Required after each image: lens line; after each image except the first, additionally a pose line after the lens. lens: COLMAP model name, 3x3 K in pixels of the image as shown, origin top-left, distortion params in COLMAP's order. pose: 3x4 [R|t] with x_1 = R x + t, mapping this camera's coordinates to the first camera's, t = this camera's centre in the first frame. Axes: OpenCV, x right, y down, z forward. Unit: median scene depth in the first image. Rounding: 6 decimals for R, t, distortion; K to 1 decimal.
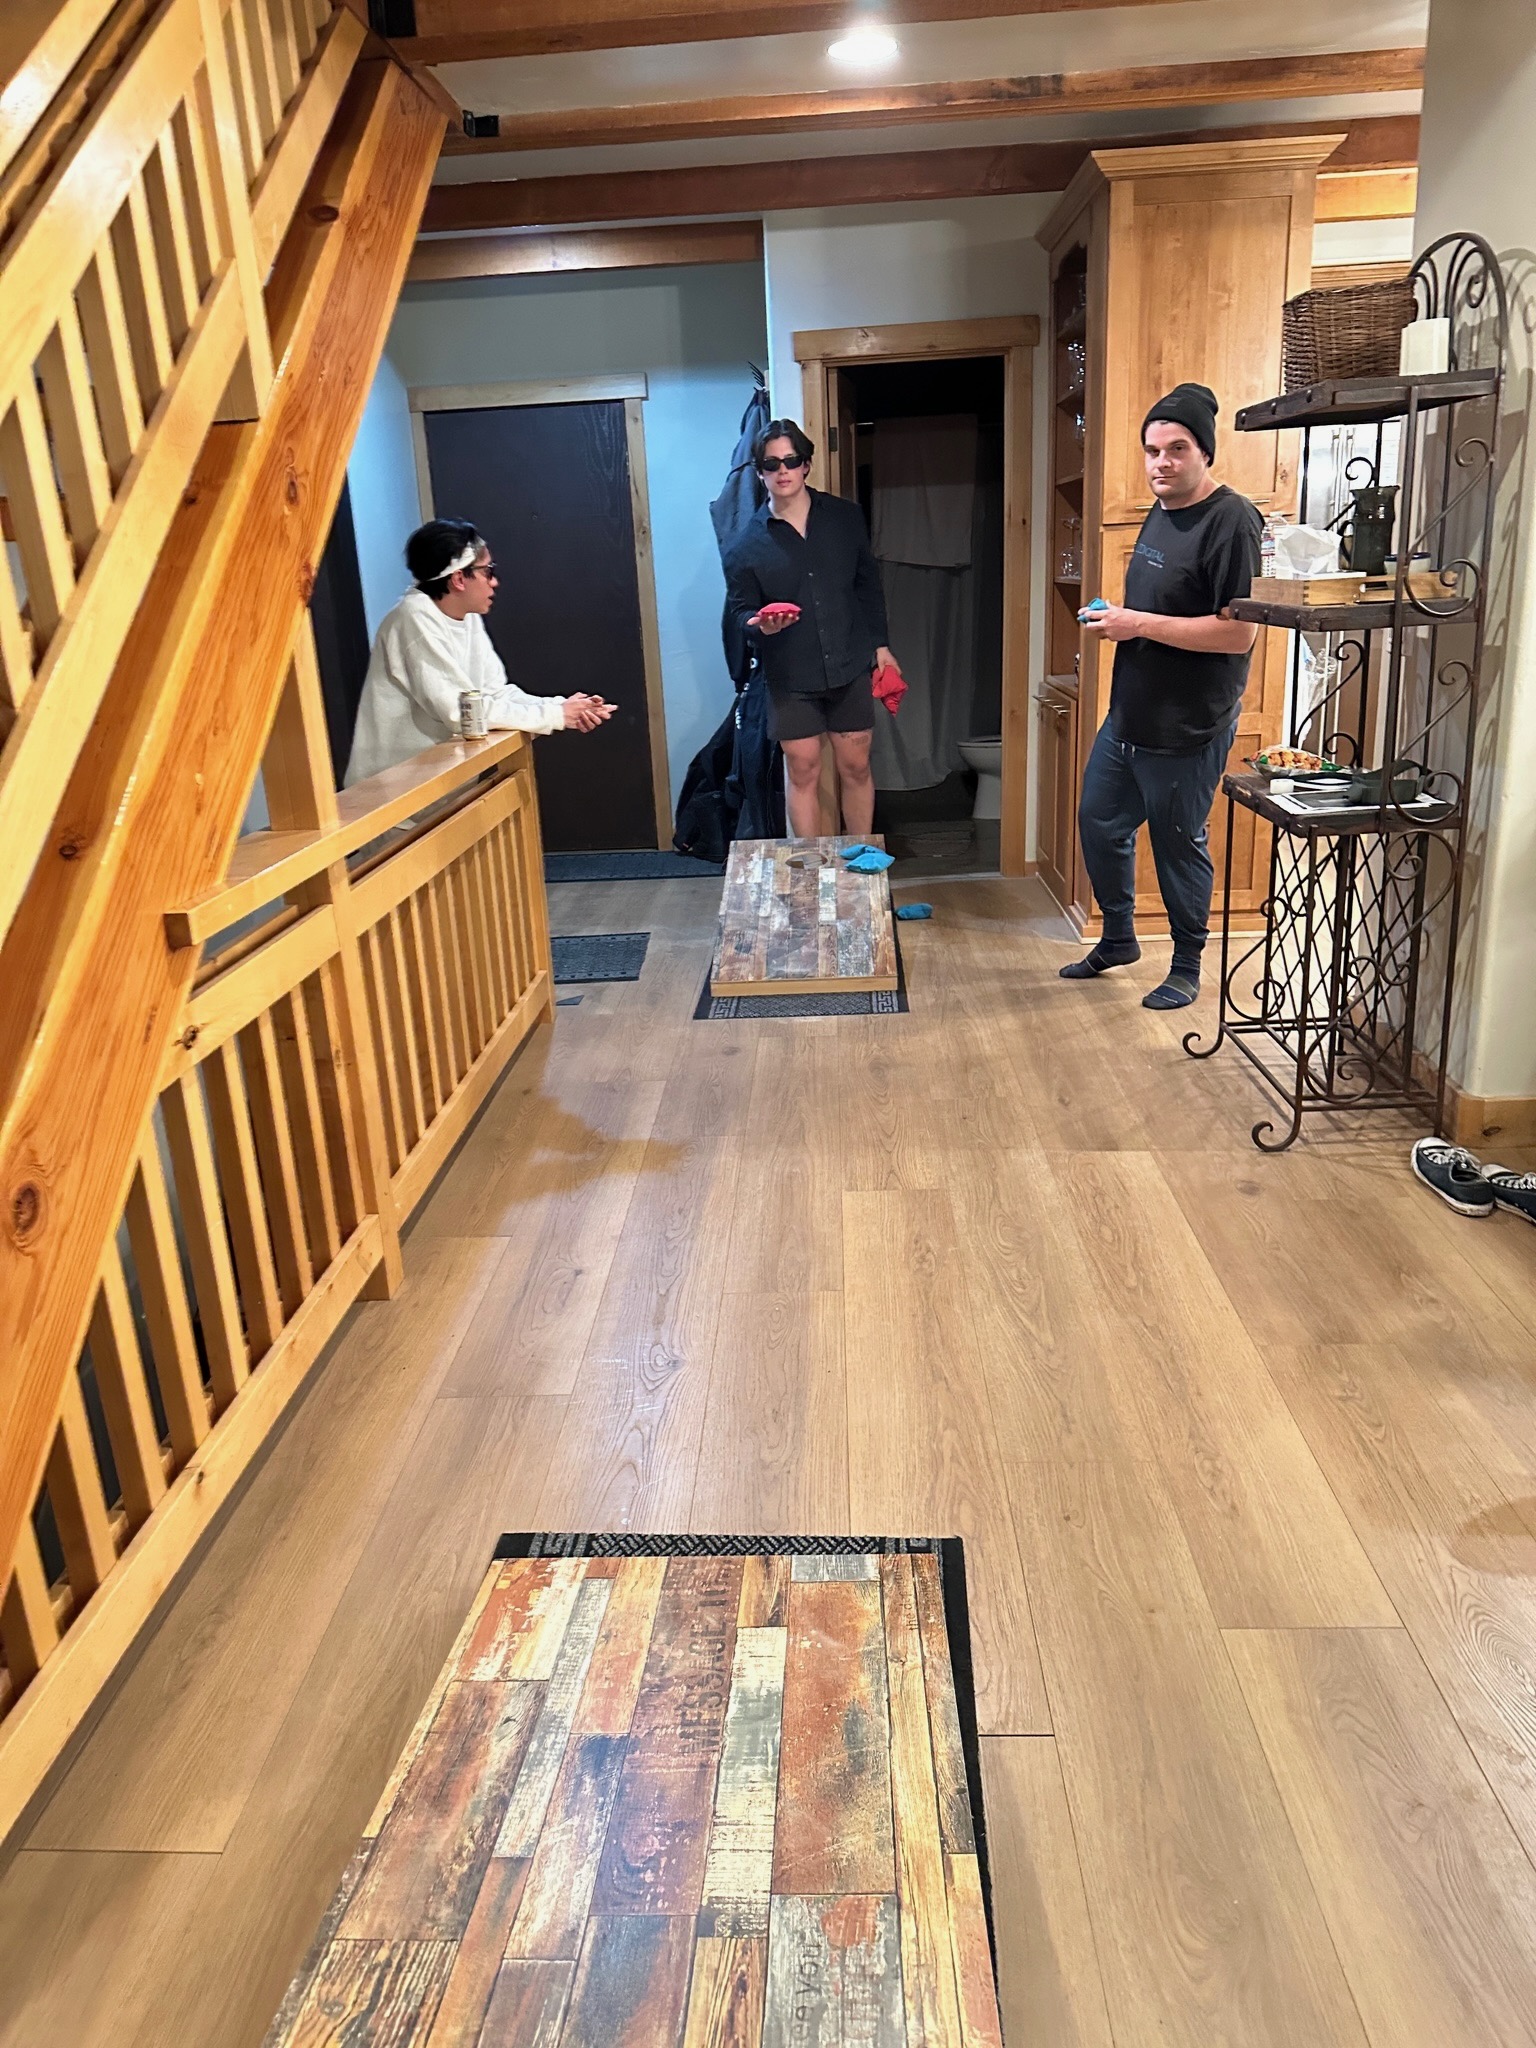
lens RADIAL K [[1441.0, 0, 760.6], [0, 1441.0, 1023.6], [0, 0, 1]] dist [-0.019188, -0.005359]
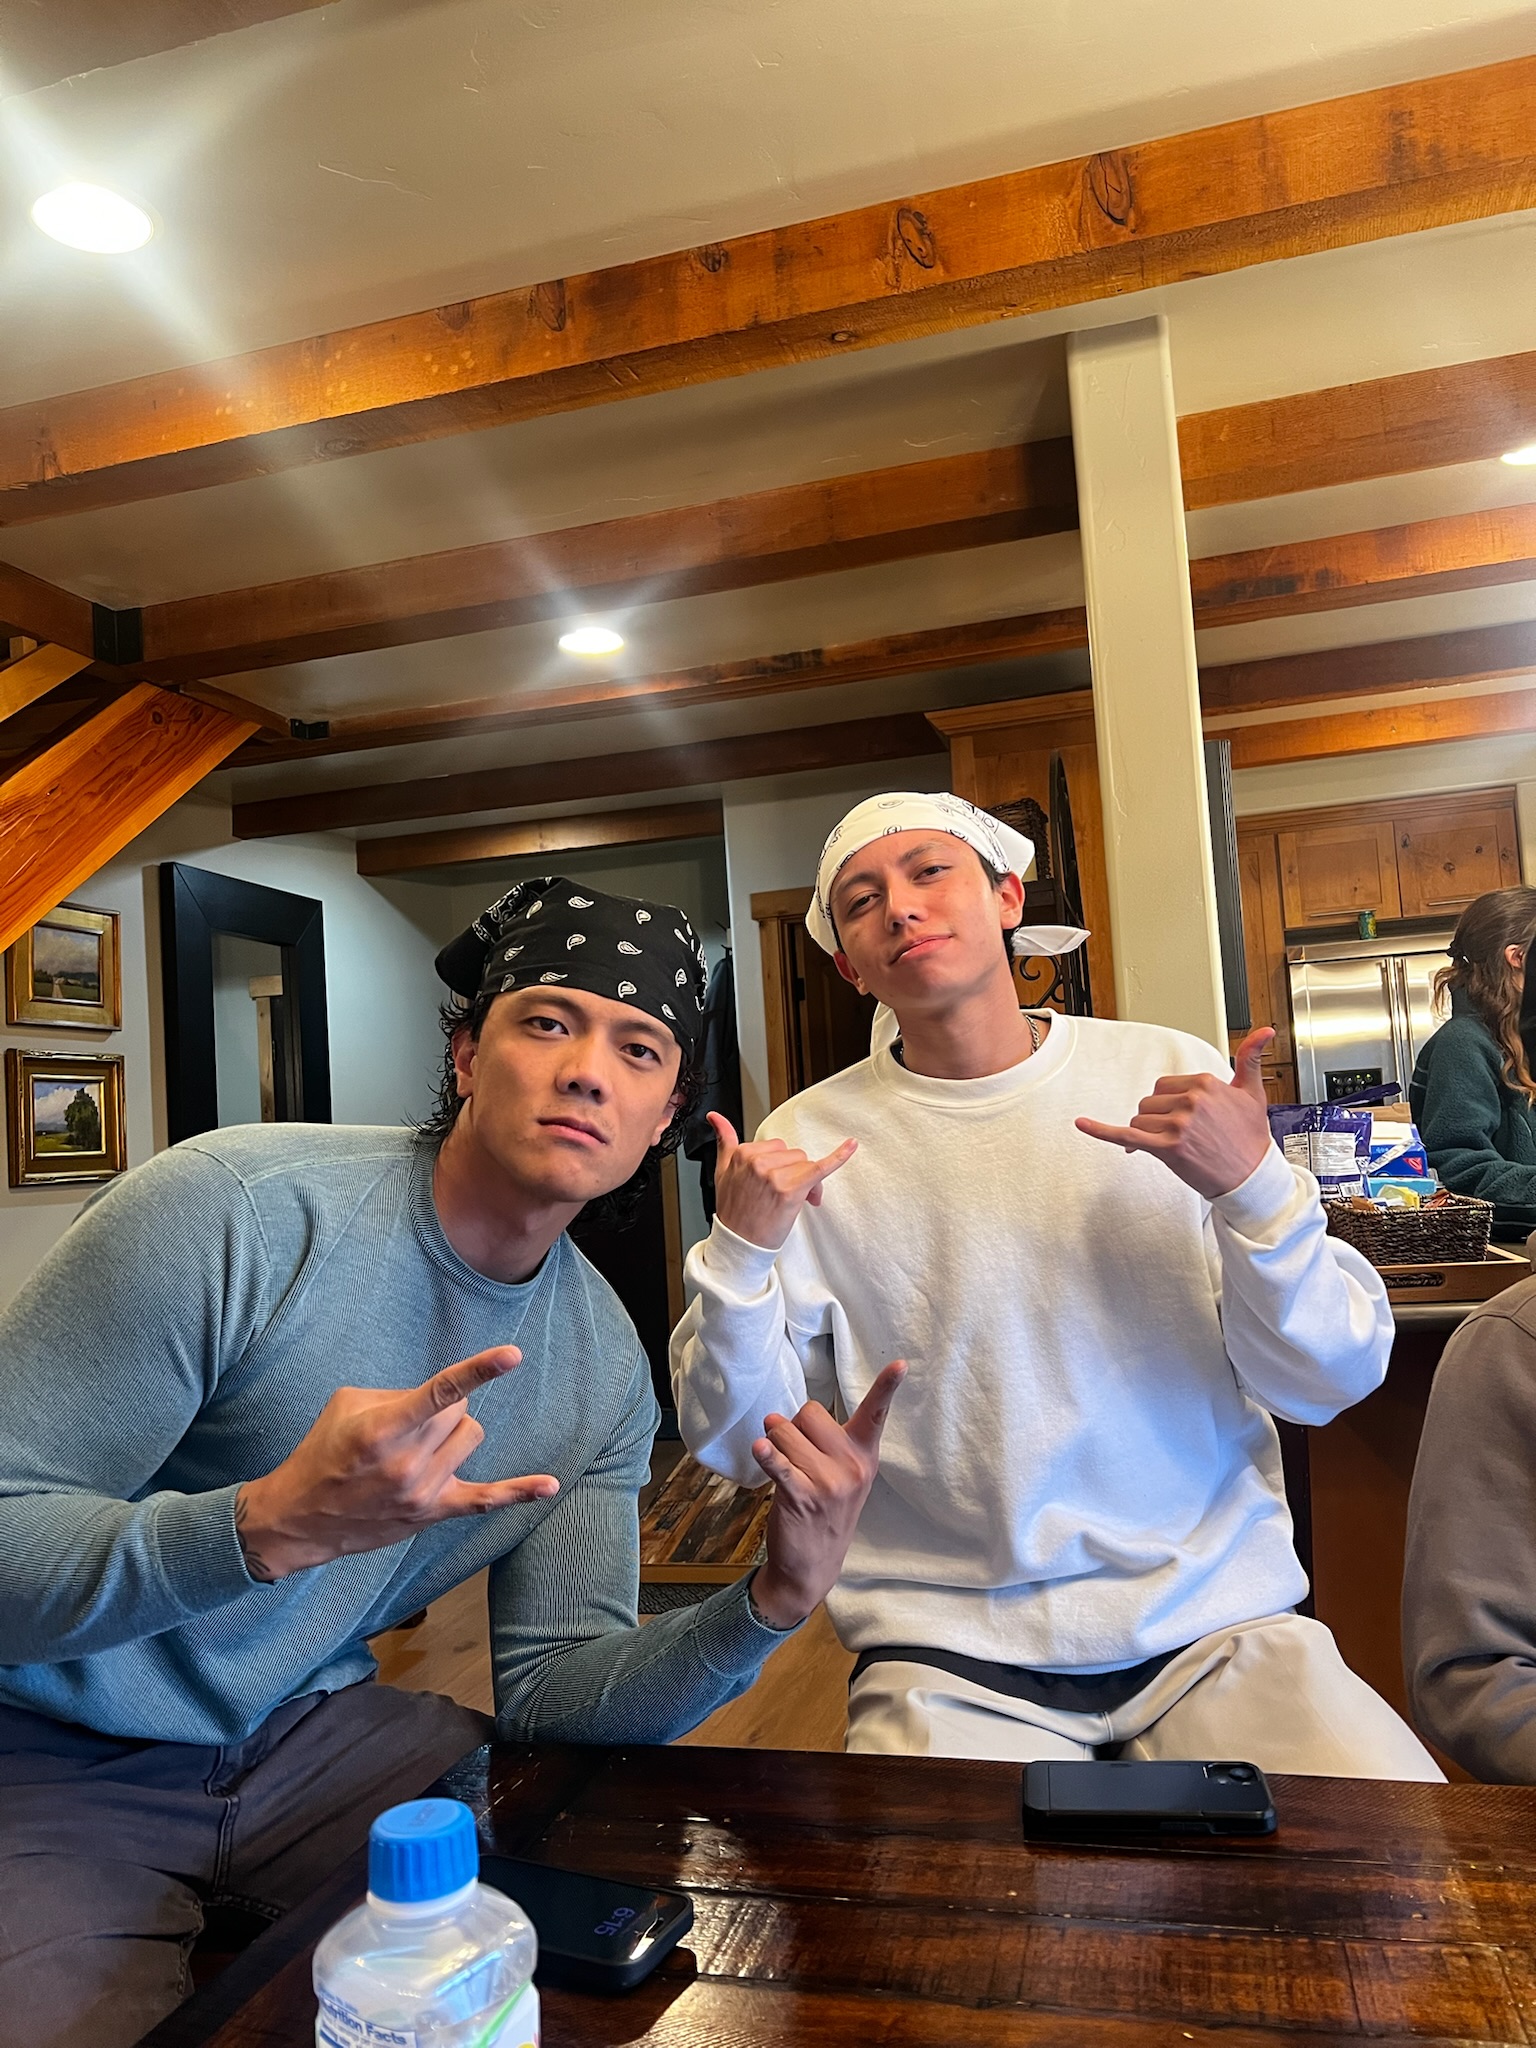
lens RADIAL K [[1519.9, 0, 775.5], [0, 1519.9, 1026.8], [0, 0, 1]] dist [0.002764, -0.000234]
pose [[0.973835, -0.024383, -0.225943, 0.419784], [-0.060614, 0.930341, -0.361652, -0.006129], [0.219022, 0.365885, 0.904521, 0.090105]]
